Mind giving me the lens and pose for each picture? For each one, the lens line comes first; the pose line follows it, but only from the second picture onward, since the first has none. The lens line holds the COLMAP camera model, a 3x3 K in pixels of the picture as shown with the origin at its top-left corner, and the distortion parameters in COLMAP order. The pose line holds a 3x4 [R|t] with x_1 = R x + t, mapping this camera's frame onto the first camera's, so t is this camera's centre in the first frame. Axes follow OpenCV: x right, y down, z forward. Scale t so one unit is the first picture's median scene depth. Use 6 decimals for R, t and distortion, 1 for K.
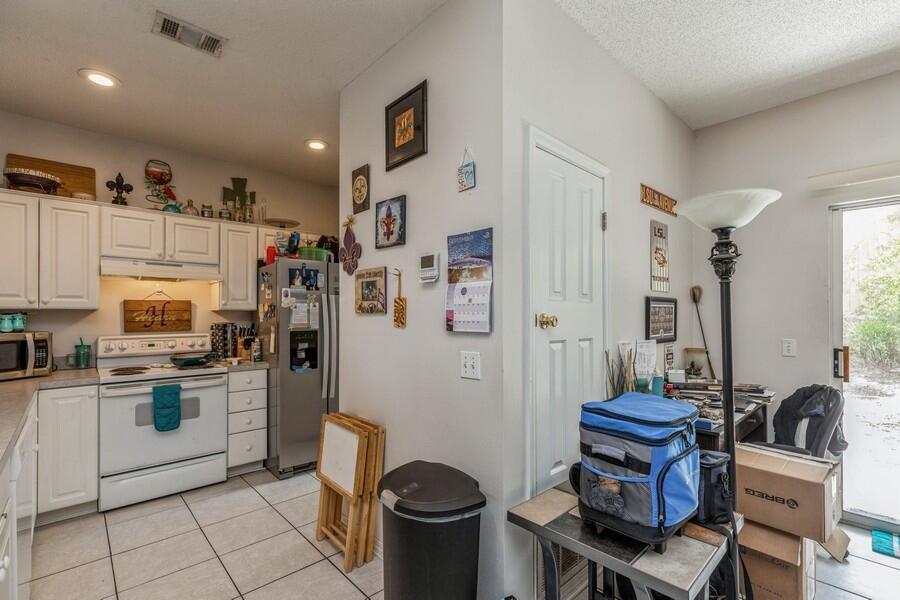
lens RADIAL K [[406.6, 0, 455.9], [0, 406.6, 315.2], [0, 0, 1]] dist [0.003622, 0.000286]
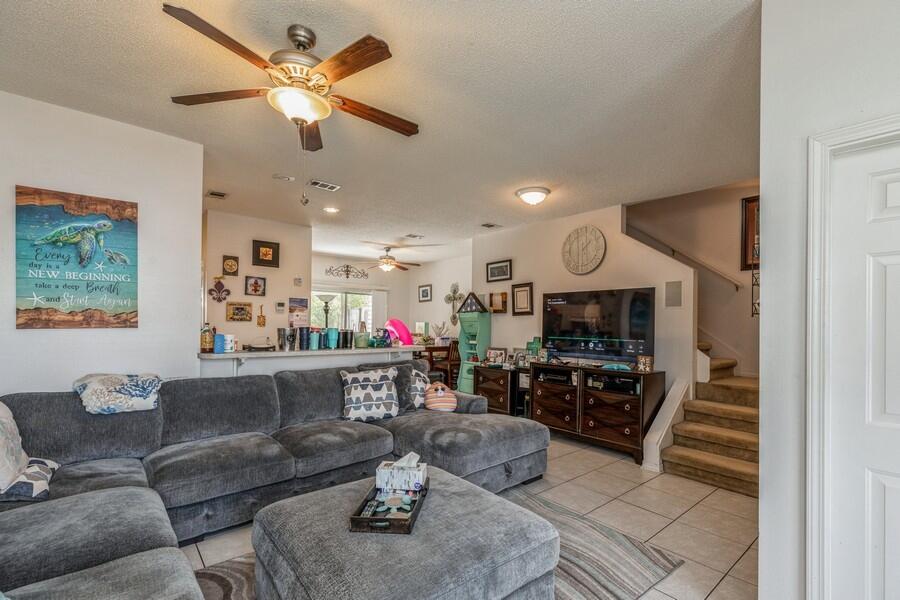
lens RADIAL K [[405.2, 0, 453.6], [0, 405.2, 323.5], [0, 0, 1]] dist [0.000939, 0.000199]
pose [[0.044300, 0.005897, 0.999001, -2.616482], [-0.012075, 0.999913, -0.005367, 0.008439], [-0.998945, -0.011825, 0.044367, -0.361150]]
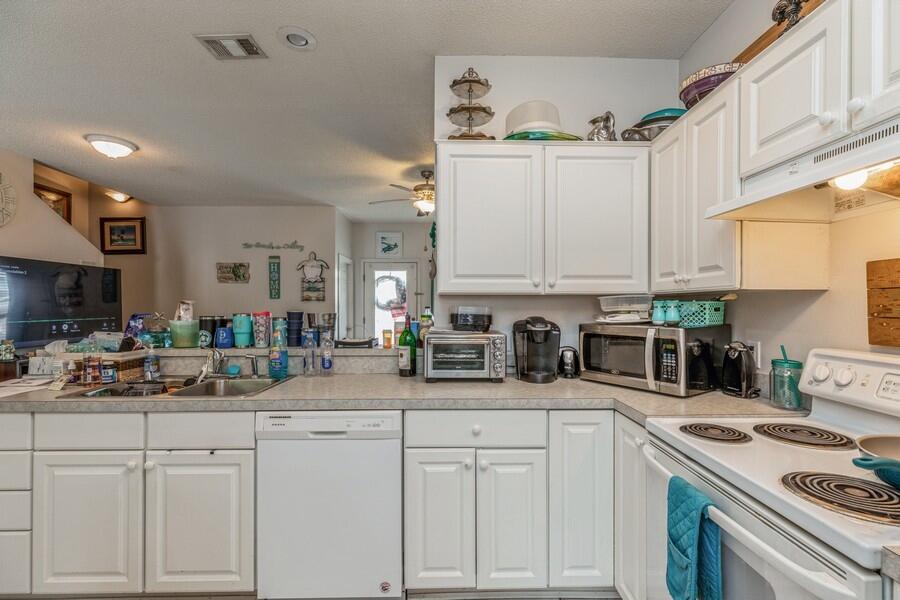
lens RADIAL K [[404.1, 0, 451.4], [0, 404.1, 304.8], [0, 0, 1]] dist [0.002109, 0.000100]
pose [[-0.681362, 0.003323, -0.731939, -0.382004], [0.002596, 0.999994, 0.002123, 0.003596], [0.731942, -0.000454, -0.681367, 1.432885]]
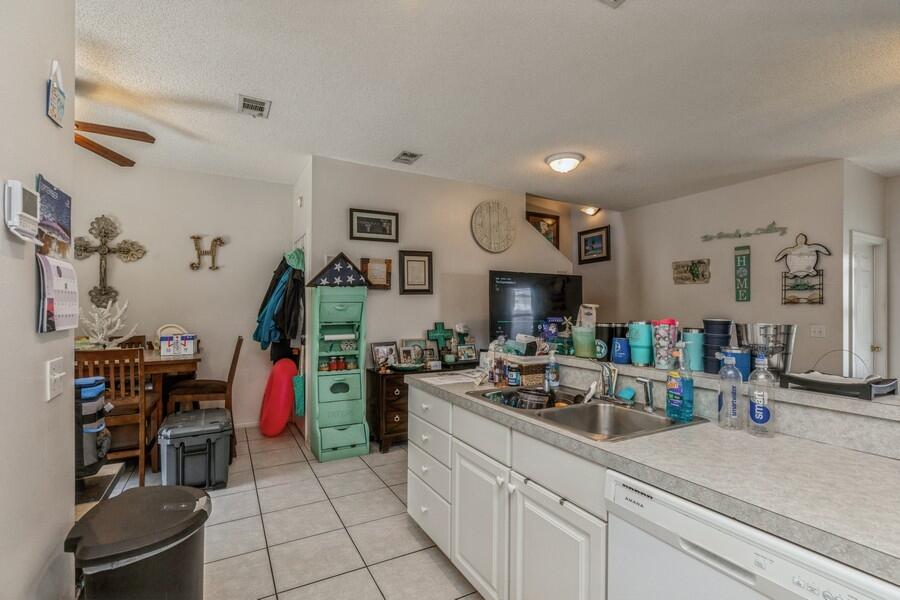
lens RADIAL K [[417.2, 0, 456.8], [0, 417.2, 305.9], [0, 0, 1]] dist [0.000057, 0.000336]
pose [[-0.969342, 0.000065, 0.245714, -0.643260], [-0.001272, 0.999985, -0.005281, 0.002498], [-0.245710, -0.005432, -0.969328, 1.196195]]
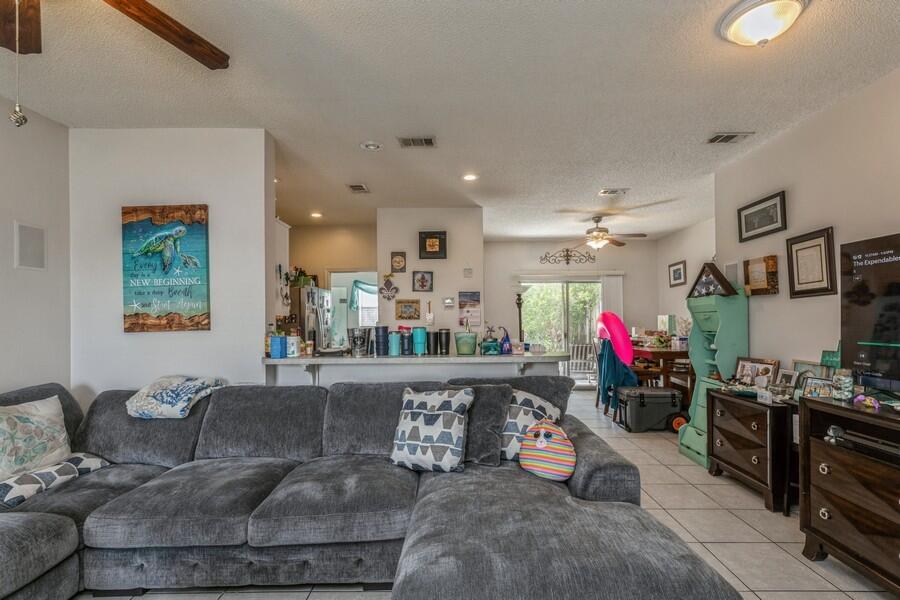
lens RADIAL K [[406.6, 0, 455.9], [0, 406.6, 315.2], [0, 0, 1]] dist [0.003622, 0.000286]
pose [[0.687502, 0.002591, 0.726178, -1.725508], [0.009327, 0.999880, -0.012397, 0.002939], [-0.726123, 0.015296, 0.687395, -0.761763]]
